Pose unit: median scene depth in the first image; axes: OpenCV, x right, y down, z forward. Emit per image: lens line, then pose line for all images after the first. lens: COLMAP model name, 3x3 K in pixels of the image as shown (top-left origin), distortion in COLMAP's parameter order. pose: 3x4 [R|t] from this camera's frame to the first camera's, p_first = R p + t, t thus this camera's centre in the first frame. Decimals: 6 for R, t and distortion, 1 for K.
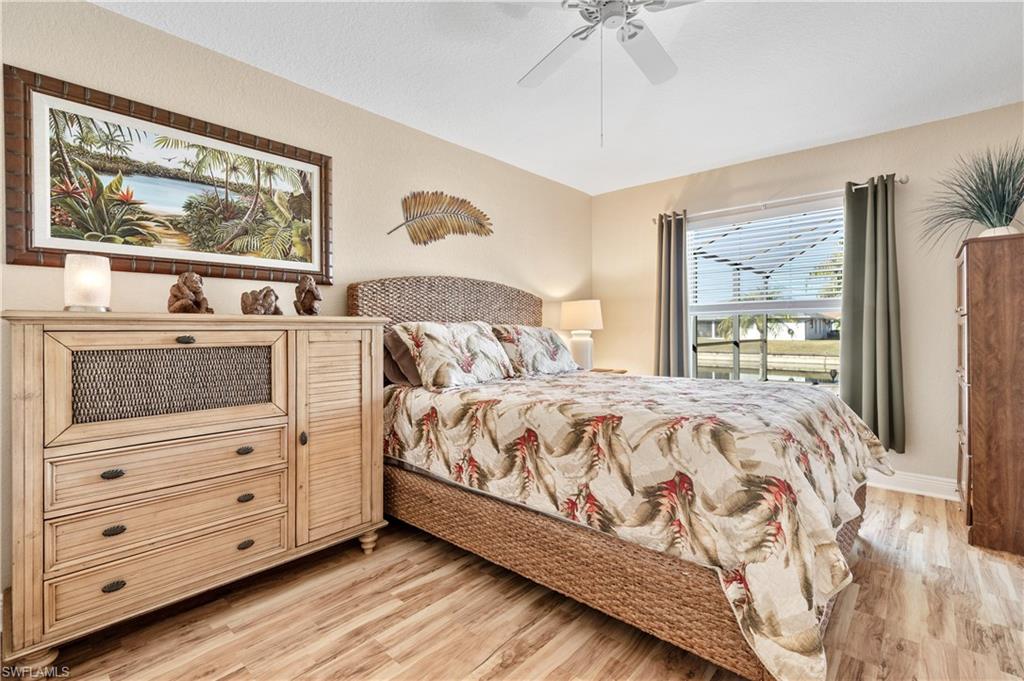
lens RADIAL K [[465.6, 0, 512.9], [0, 465.6, 327.8], [0, 0, 1]] dist [0.000721, 0.000437]
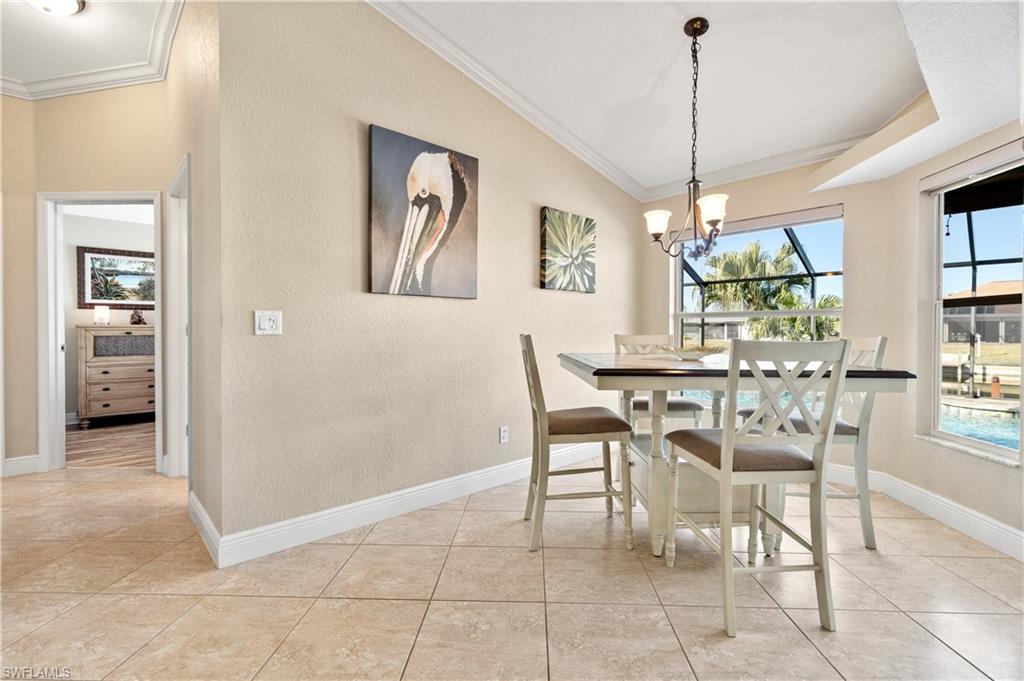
lens RADIAL K [[462.9, 0, 515.6], [0, 462.9, 334.2], [0, 0, 1]] dist [0.000146, 0.000026]
pose [[0.995697, 0.007508, -0.092359, 1.983370], [-0.006343, 0.999897, 0.012909, -0.021058], [0.092446, -0.012267, 0.995642, -1.700692]]
